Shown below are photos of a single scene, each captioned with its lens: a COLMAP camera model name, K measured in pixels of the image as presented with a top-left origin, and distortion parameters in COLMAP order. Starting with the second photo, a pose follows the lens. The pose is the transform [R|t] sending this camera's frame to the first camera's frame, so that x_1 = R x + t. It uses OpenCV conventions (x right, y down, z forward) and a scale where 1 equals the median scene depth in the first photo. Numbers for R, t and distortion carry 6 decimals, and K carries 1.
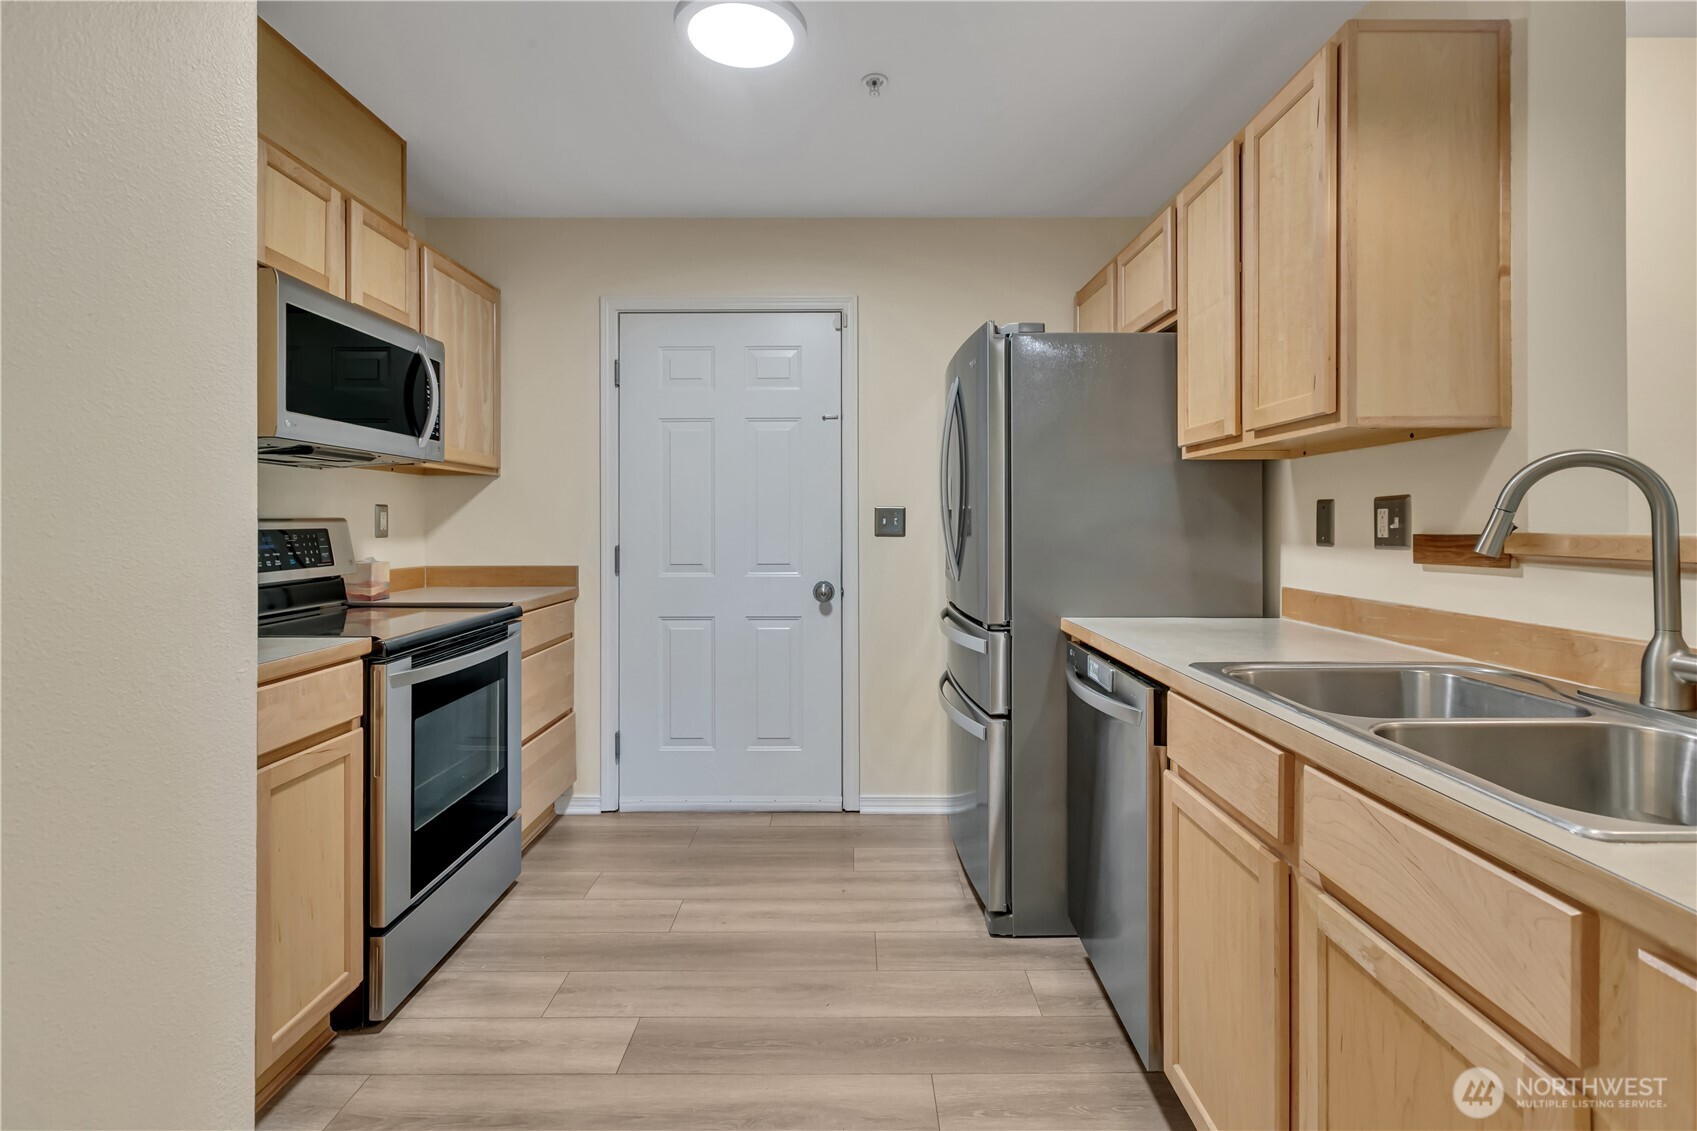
lens RADIAL K [[793.0, 0, 858.8], [0, 793.0, 513.8], [0, 0, 1]] dist [-0.000126, -0.001430]
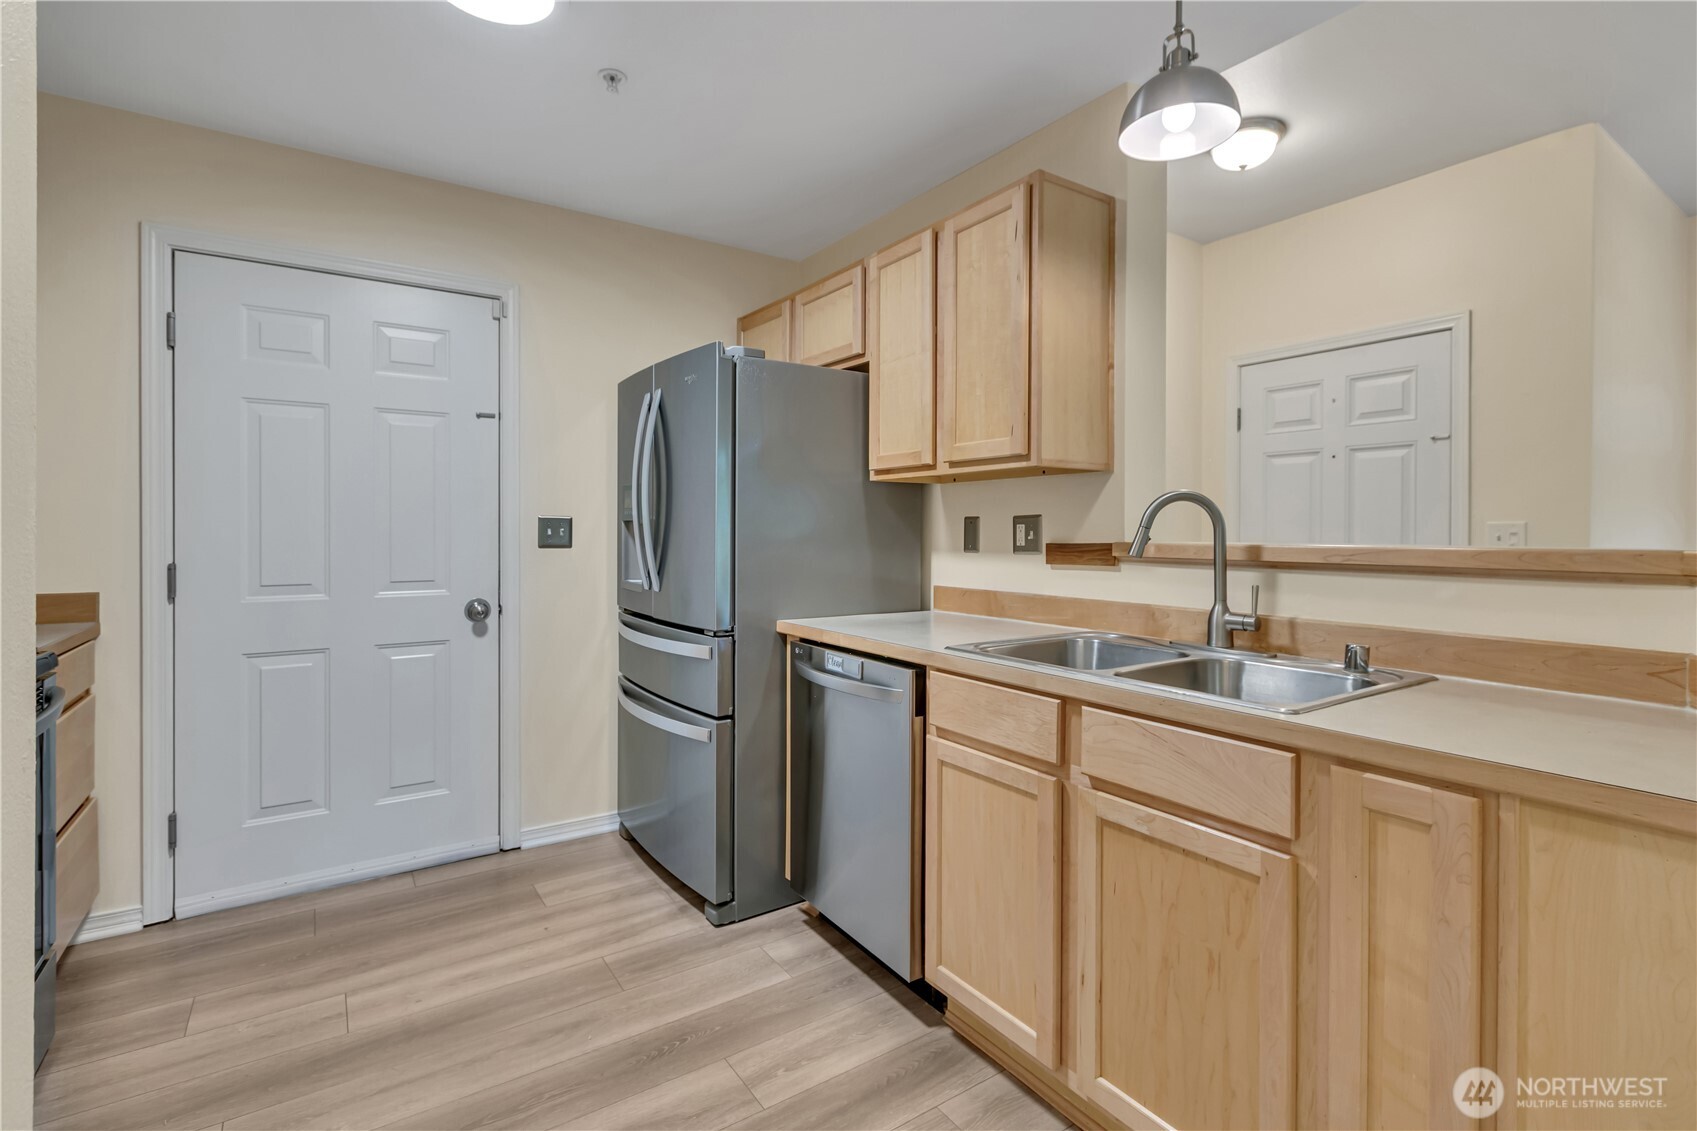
lens RADIAL K [[793.0, 0, 880.9], [0, 793.0, 526.3], [0, 0, 1]] dist [-0.000126, -0.001430]
pose [[0.820408, 0.006406, 0.571743, -0.261234], [-0.009611, 0.999950, 0.002588, -0.003962], [-0.571698, -0.007618, 0.820429, 0.016678]]
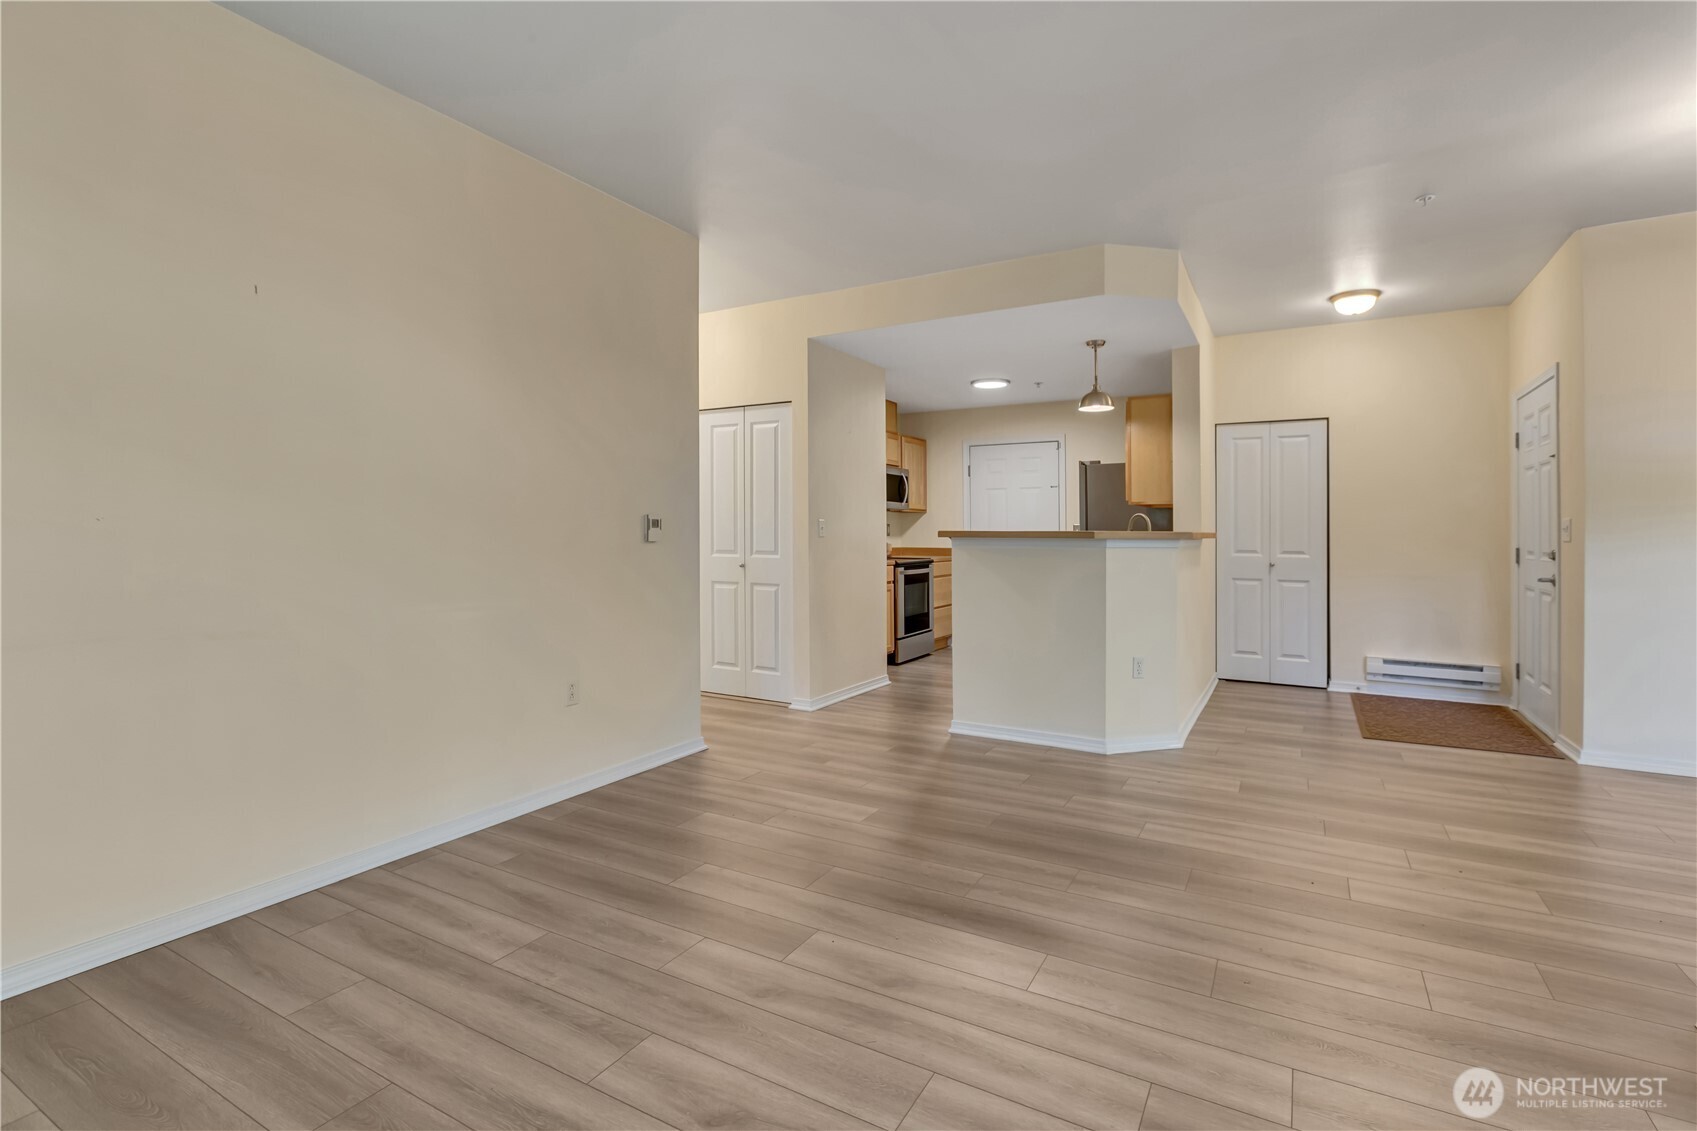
lens RADIAL K [[793.0, 0, 853.1], [0, 793.0, 531.0], [0, 0, 1]] dist [-0.000126, -0.001430]
pose [[0.867843, -0.000171, -0.496838, 0.889509], [0.005456, 0.999943, 0.009184, -0.019607], [0.496808, -0.010681, 0.867795, -1.944143]]
